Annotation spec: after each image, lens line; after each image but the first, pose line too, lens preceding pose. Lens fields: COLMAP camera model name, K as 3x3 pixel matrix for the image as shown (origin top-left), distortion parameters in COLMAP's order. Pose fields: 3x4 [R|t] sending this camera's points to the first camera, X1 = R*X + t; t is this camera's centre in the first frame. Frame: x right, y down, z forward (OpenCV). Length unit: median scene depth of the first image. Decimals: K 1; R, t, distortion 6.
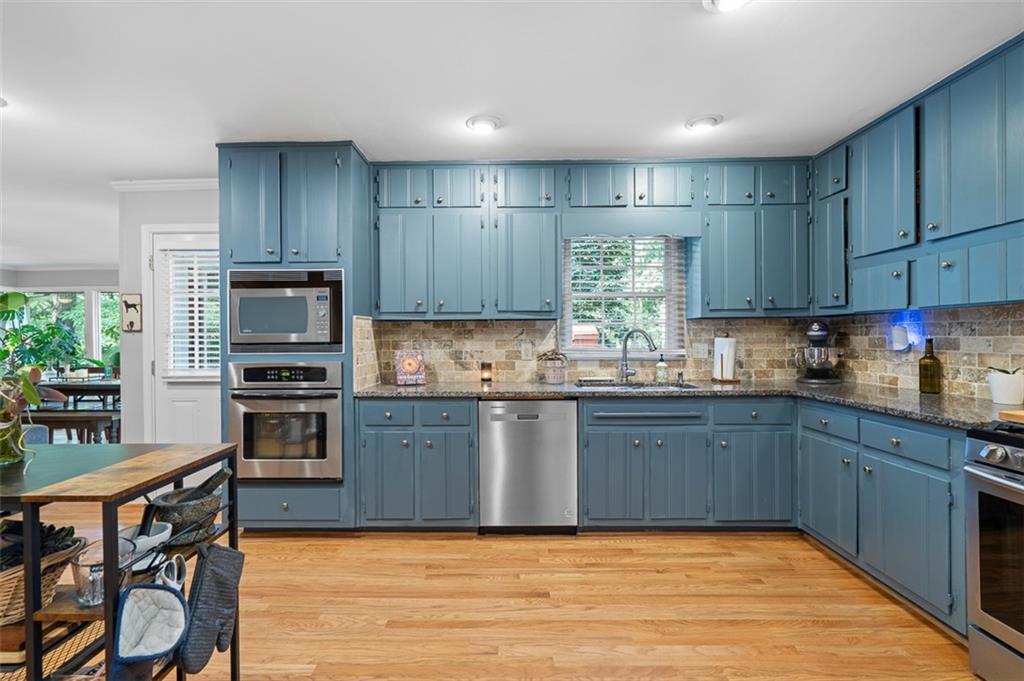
lens RADIAL K [[464.4, 0, 500.3], [0, 464.4, 342.0], [0, 0, 1]] dist [0.000174, 0.000758]
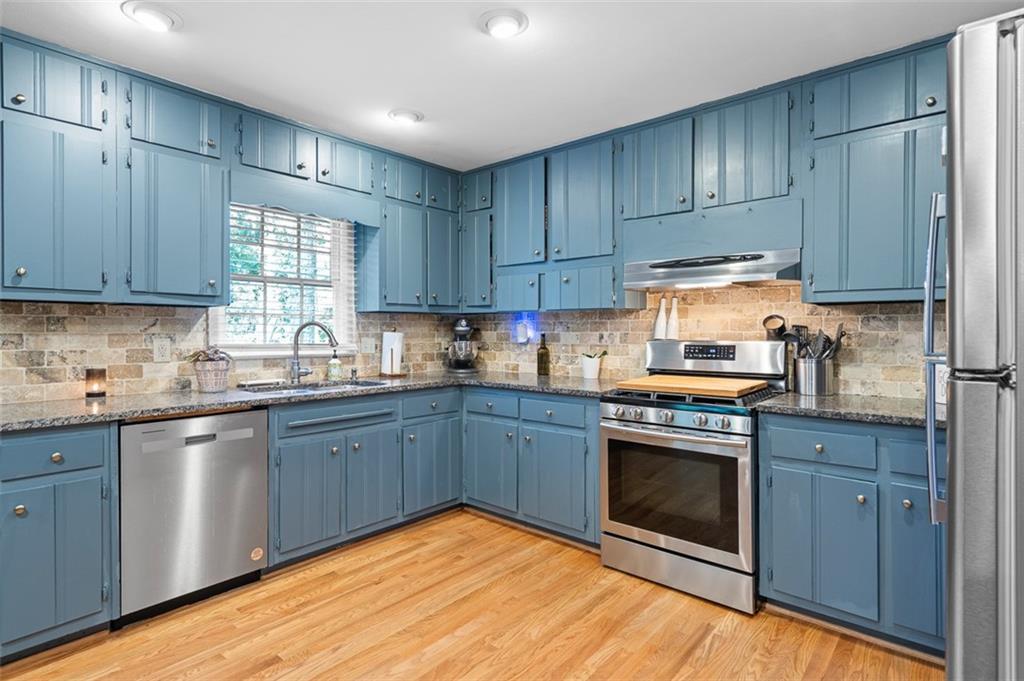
lens RADIAL K [[528.4, 0, 497.8], [0, 528.4, 331.9], [0, 0, 1]] dist [-0.000752, 0.000576]
pose [[0.653097, 0.005407, 0.757255, -0.262920], [0.001646, 0.999962, -0.008560, 0.000232], [-0.757273, 0.006837, 0.653063, 0.103354]]
